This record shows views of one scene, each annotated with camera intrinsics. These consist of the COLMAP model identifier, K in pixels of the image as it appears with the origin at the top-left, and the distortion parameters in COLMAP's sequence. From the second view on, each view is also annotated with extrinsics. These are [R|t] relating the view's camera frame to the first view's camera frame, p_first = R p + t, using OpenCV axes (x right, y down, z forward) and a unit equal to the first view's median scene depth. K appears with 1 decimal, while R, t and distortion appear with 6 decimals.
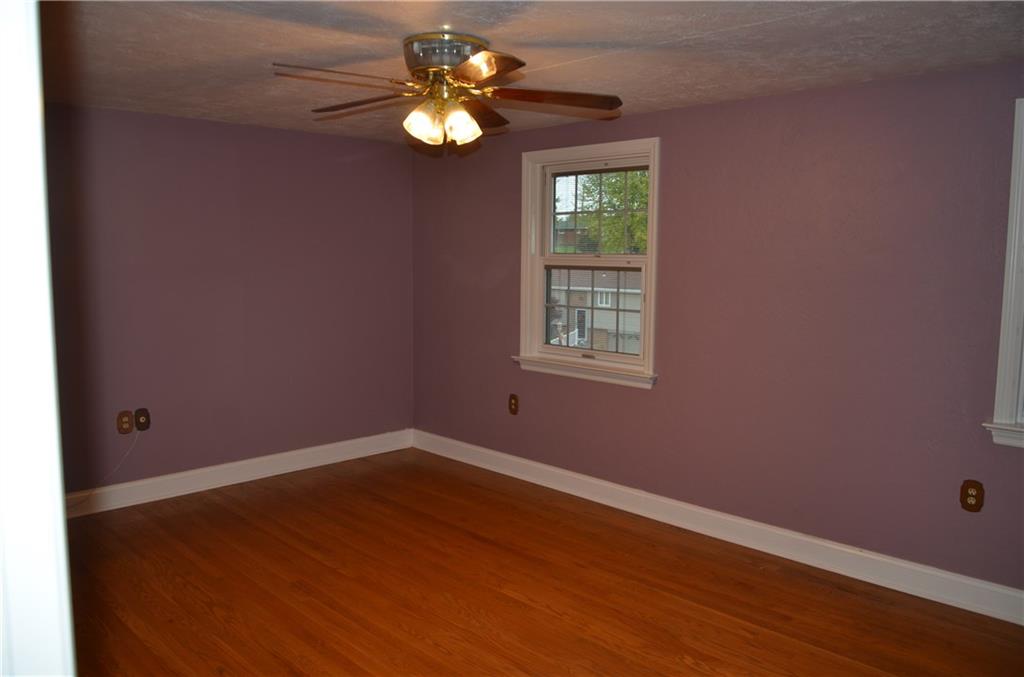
lens RADIAL K [[786.4, 0, 512.0], [0, 786.4, 339.2], [0, 0, 1]] dist [-0.034239, 0.012087]
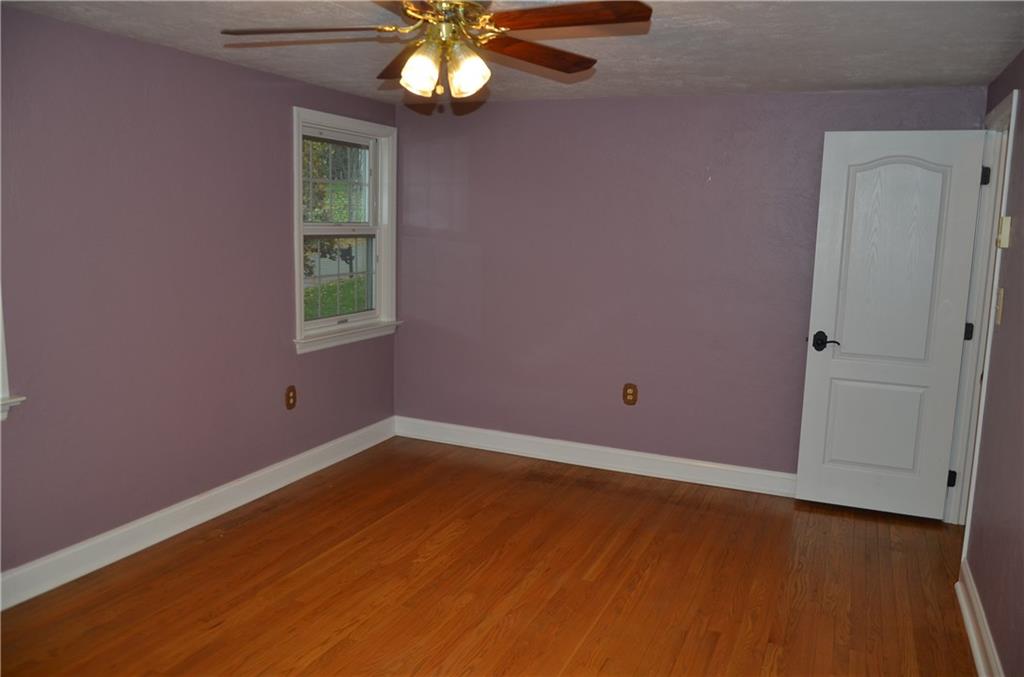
lens RADIAL K [[786.4, 0, 514.7], [0, 786.4, 339.5], [0, 0, 1]] dist [-0.034239, 0.012087]
pose [[-0.363199, -0.150017, 0.919555, -0.799330], [0.086436, 0.977271, 0.193572, -0.128897], [-0.927693, 0.149788, -0.341977, 1.104496]]
